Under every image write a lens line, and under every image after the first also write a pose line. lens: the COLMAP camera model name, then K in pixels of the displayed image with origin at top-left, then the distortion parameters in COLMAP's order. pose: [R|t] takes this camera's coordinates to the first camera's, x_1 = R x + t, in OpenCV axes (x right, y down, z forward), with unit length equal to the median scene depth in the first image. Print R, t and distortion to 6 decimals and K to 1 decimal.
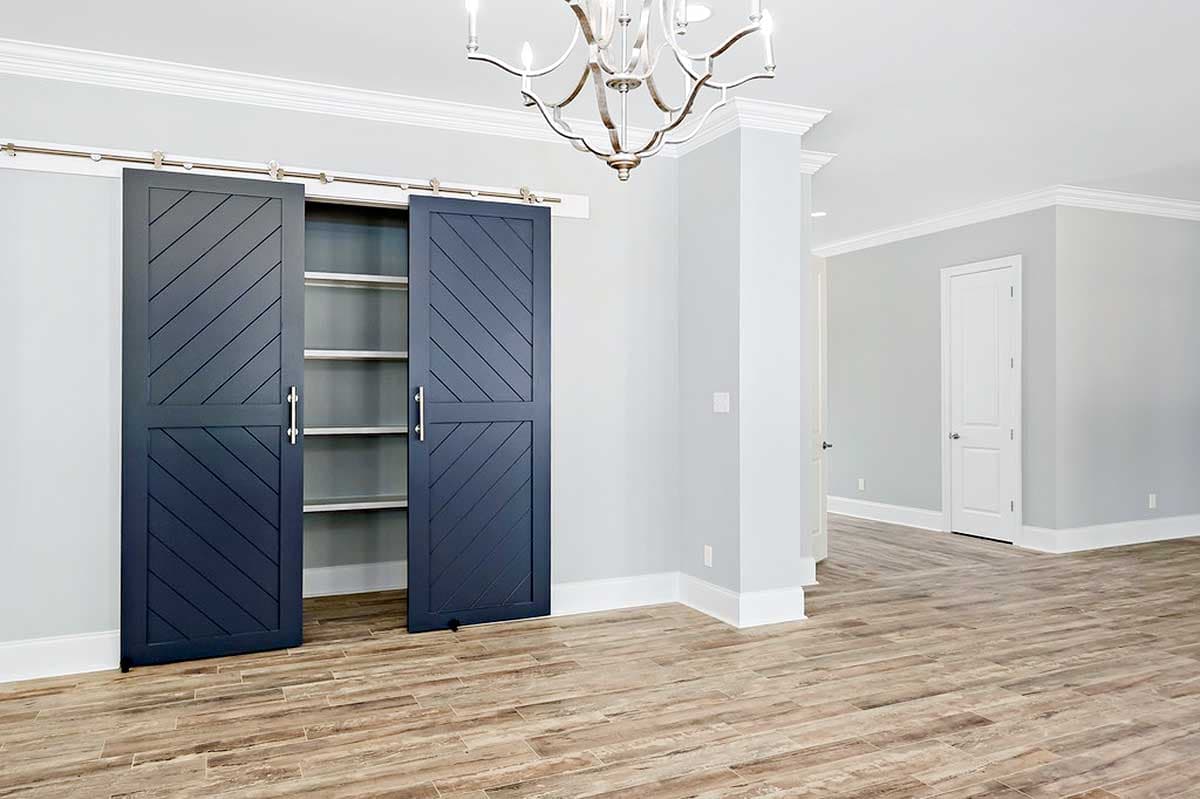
lens RADIAL K [[869.9, 0, 606.9], [0, 869.9, 393.9], [0, 0, 1]] dist [0.012453, 0.002392]
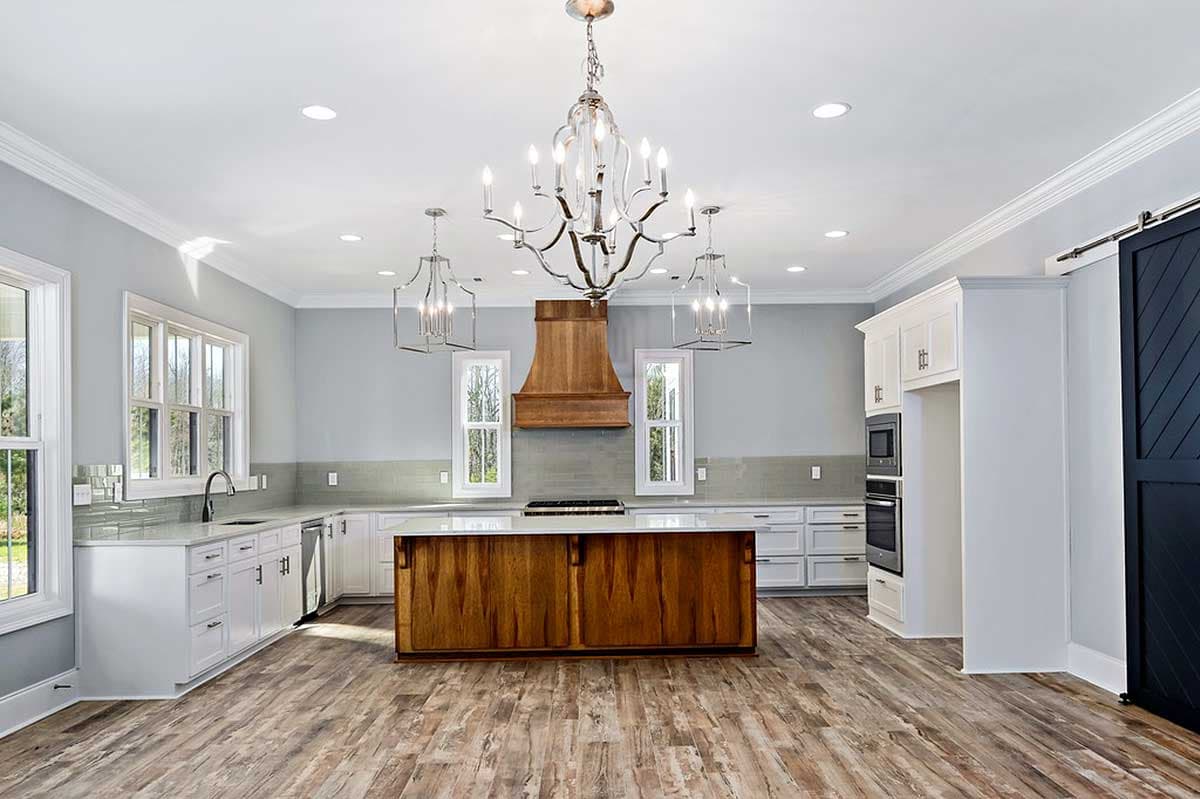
lens RADIAL K [[869.9, 0, 623.4], [0, 869.9, 452.8], [0, 0, 1]] dist [0.012453, 0.002392]
pose [[-0.388854, 0.006886, -0.921274, 0.681304], [0.017935, 0.999839, -0.000097, -0.005870], [0.921125, -0.016561, -0.388915, 0.841816]]
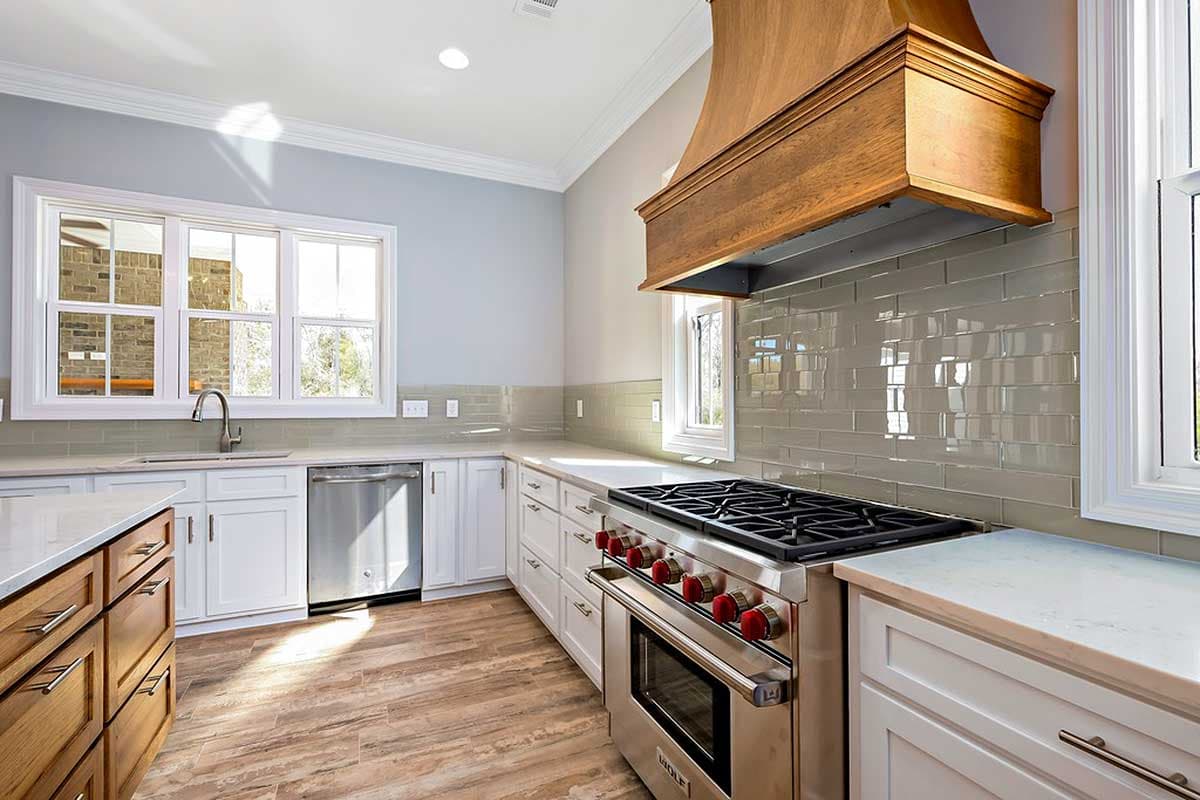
lens RADIAL K [[539.1, 0, 599.3], [0, 539.1, 398.4], [0, 0, 1]] dist [-0.000570, 0.001506]
pose [[-0.999981, 0.005746, 0.002015, -0.928116], [0.005725, 0.999929, -0.010431, 0.034040], [-0.002075, -0.010419, -0.999944, 0.362604]]
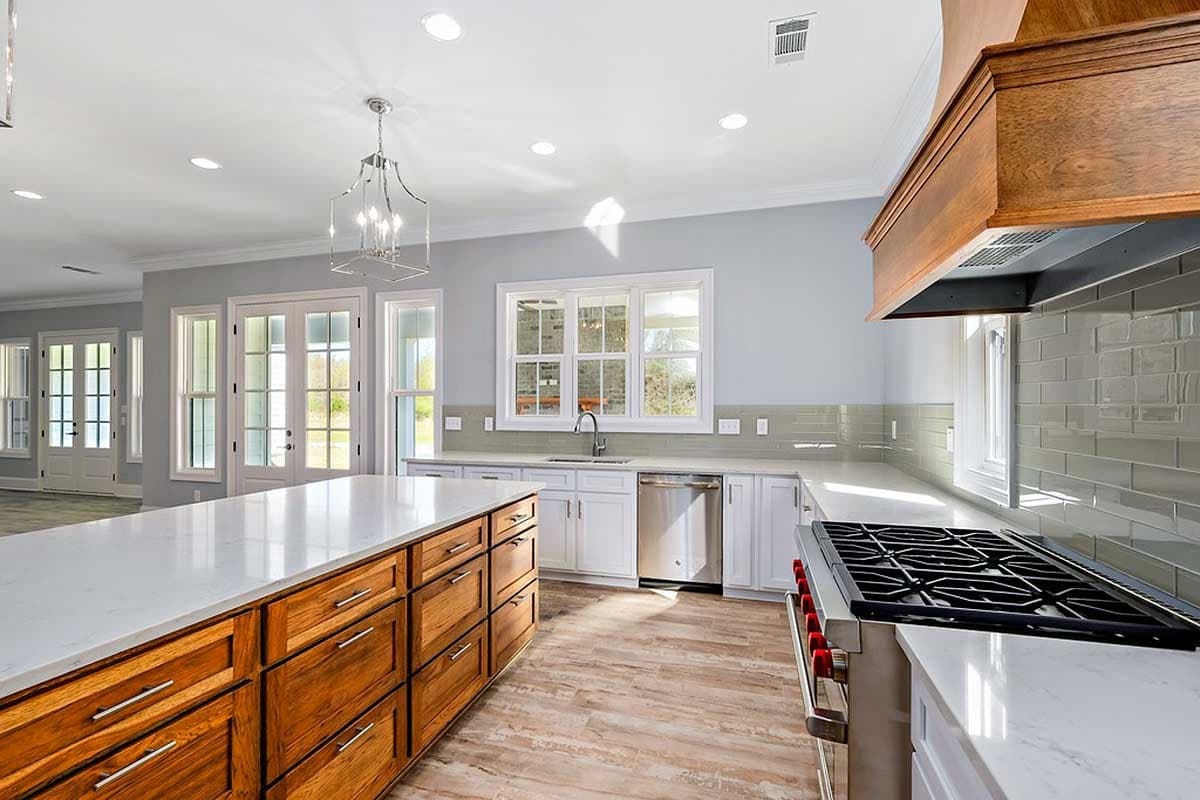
lens RADIAL K [[539.1, 0, 592.9], [0, 539.1, 404.3], [0, 0, 1]] dist [-0.000570, 0.001506]
pose [[-0.742653, 0.010133, 0.669599, -1.105684], [0.004952, 0.999941, -0.009640, 0.007296], [-0.669658, -0.003843, -0.742660, 0.391083]]
